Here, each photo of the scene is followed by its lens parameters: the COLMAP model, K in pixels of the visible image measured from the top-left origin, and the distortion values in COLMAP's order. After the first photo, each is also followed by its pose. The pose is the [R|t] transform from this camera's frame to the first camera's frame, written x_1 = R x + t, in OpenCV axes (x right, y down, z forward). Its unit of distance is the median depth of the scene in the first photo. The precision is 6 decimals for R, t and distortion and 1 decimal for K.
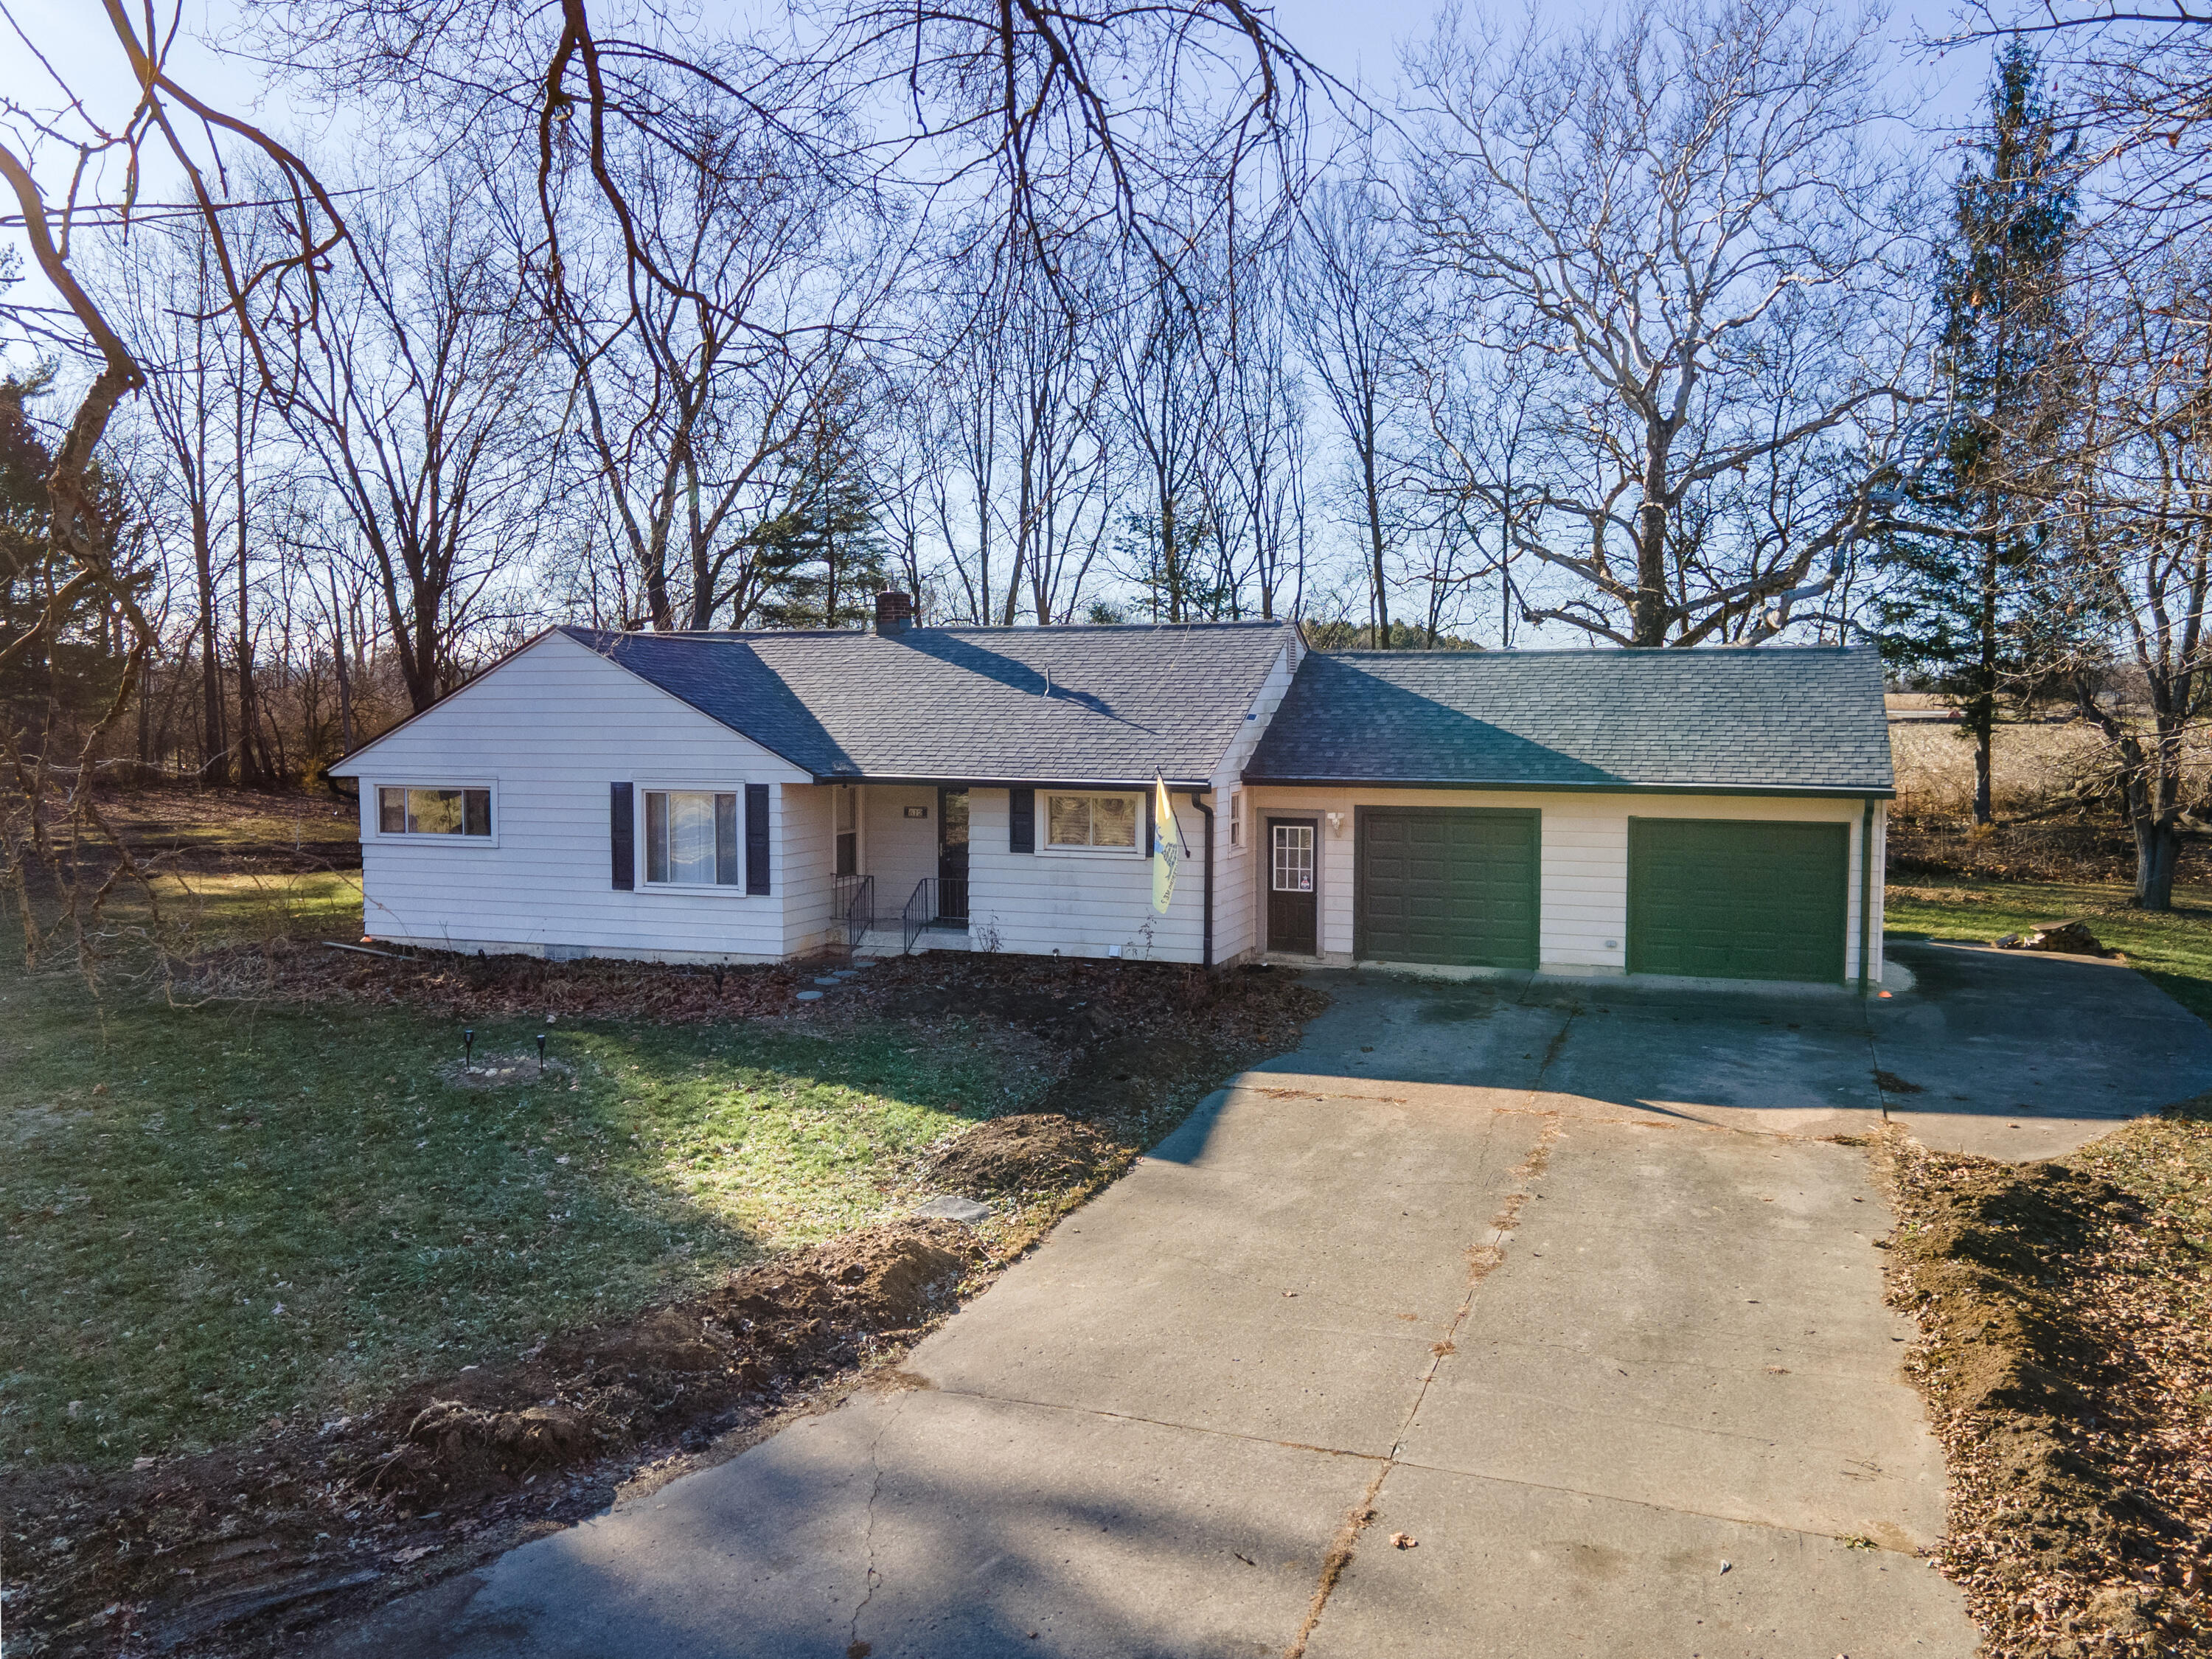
lens RADIAL K [[1736.9, 0, 1162.2], [0, 1736.9, 834.2], [0, 0, 1]] dist [0.007618, 0.052407]
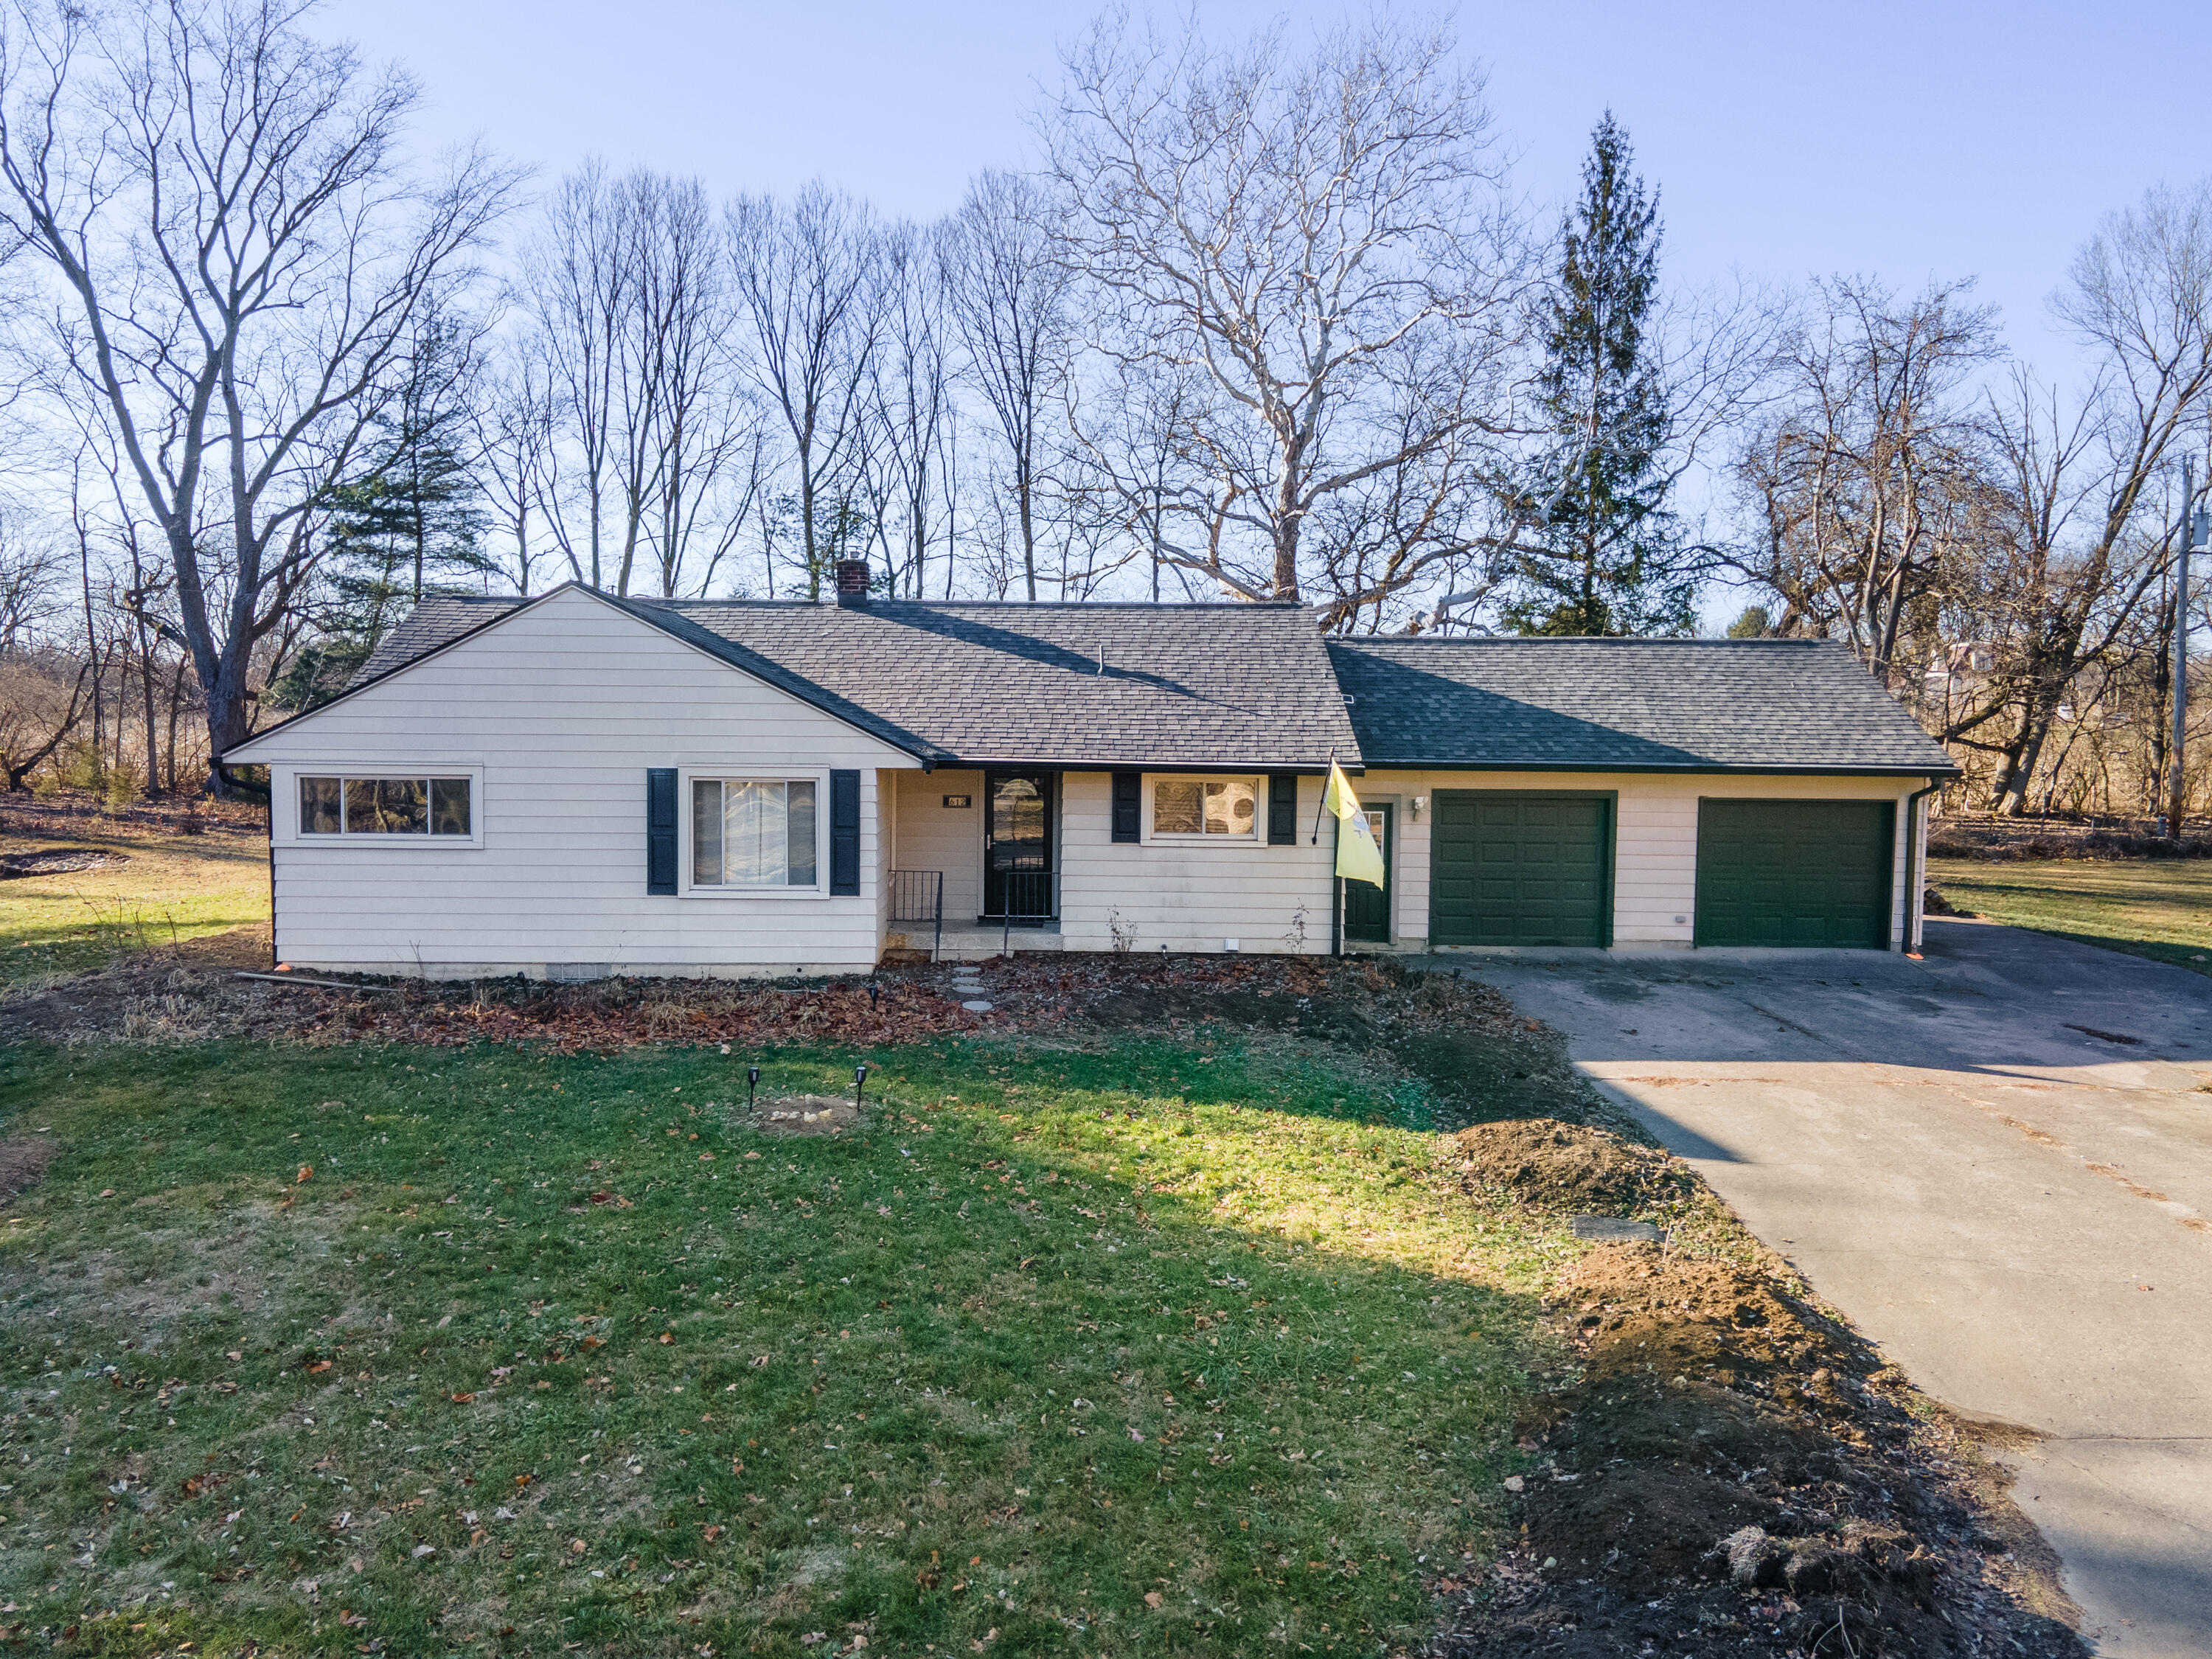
lens RADIAL K [[1681.3, 0, 1074.2], [0, 1681.3, 822.3], [0, 0, 1]] dist [0.019375, 0.006827]
pose [[0.944220, -0.013808, 0.329025, -0.404812], [0.015553, 0.999875, -0.002673, 0.001849], [-0.328947, 0.007642, 0.944317, 0.161990]]
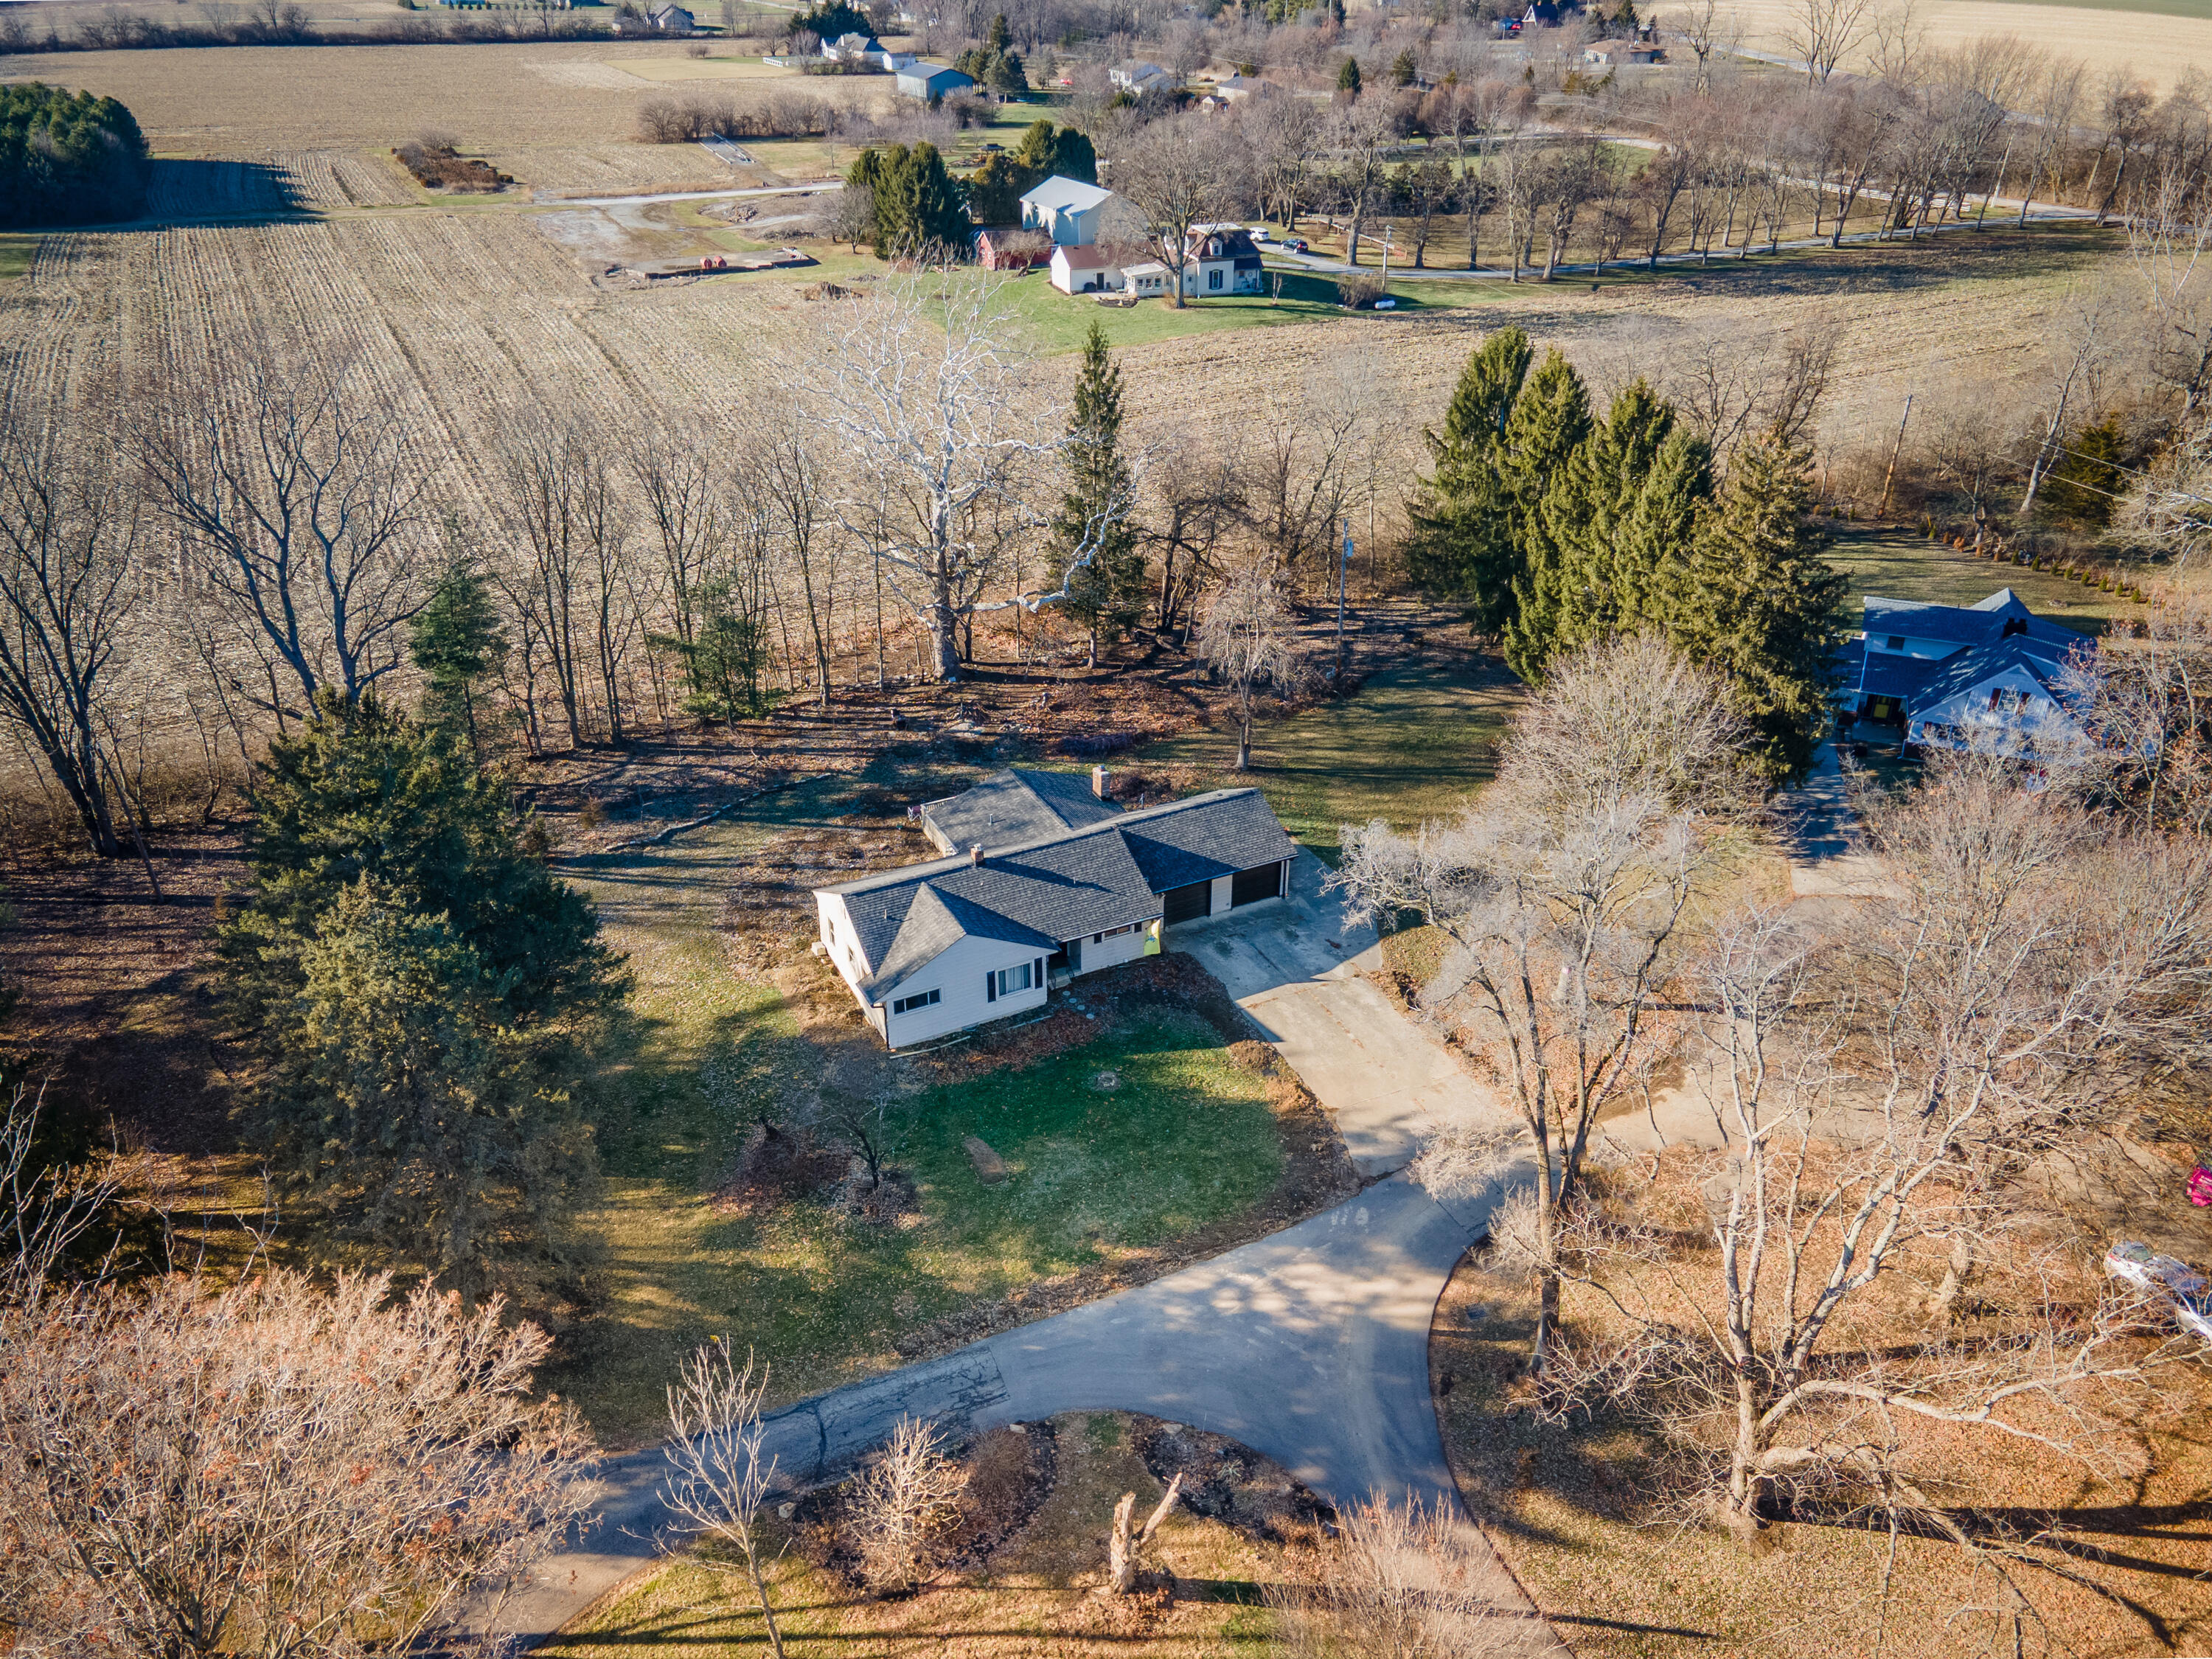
lens RADIAL K [[1632.0, 0, 1112.8], [0, 1632.0, 829.0], [0, 0, 1]] dist [0.007194, 0.006799]
pose [[0.695028, -0.346204, 0.630142, -1.897405], [0.054122, 0.899141, 0.434299, -1.494395], [-0.716943, -0.267745, 0.643665, -0.906546]]
